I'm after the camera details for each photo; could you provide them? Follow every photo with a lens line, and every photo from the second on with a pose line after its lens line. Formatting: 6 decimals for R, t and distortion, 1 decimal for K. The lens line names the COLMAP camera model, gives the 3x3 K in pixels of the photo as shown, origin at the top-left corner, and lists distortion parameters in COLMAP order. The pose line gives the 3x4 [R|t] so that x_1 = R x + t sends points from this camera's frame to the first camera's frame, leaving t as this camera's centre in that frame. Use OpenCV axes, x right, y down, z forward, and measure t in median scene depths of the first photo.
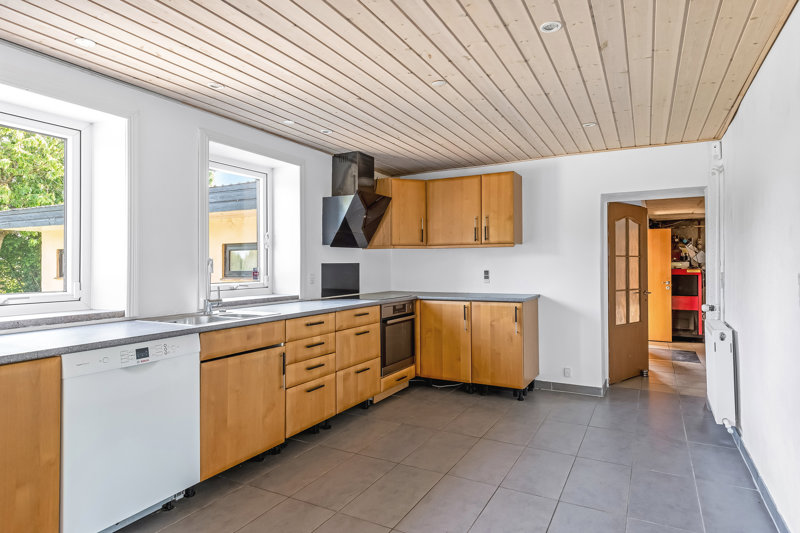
lens RADIAL K [[455.9, 0, 400.0], [0, 455.9, 266.5], [0, 0, 1]] dist [0.022648, -0.000470]
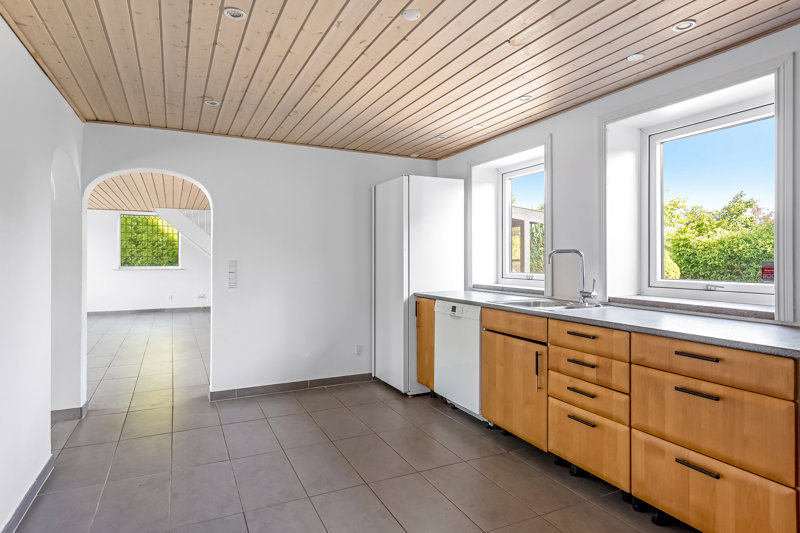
lens RADIAL K [[446.2, 0, 400.0], [0, 446.2, 266.5], [0, 0, 1]] dist [0.013427, 0.000363]
pose [[-0.571176, 0.021204, -0.820554, 0.626142], [-0.002423, 0.999618, 0.027518, -0.007297], [0.820824, 0.017706, -0.570906, 1.252075]]
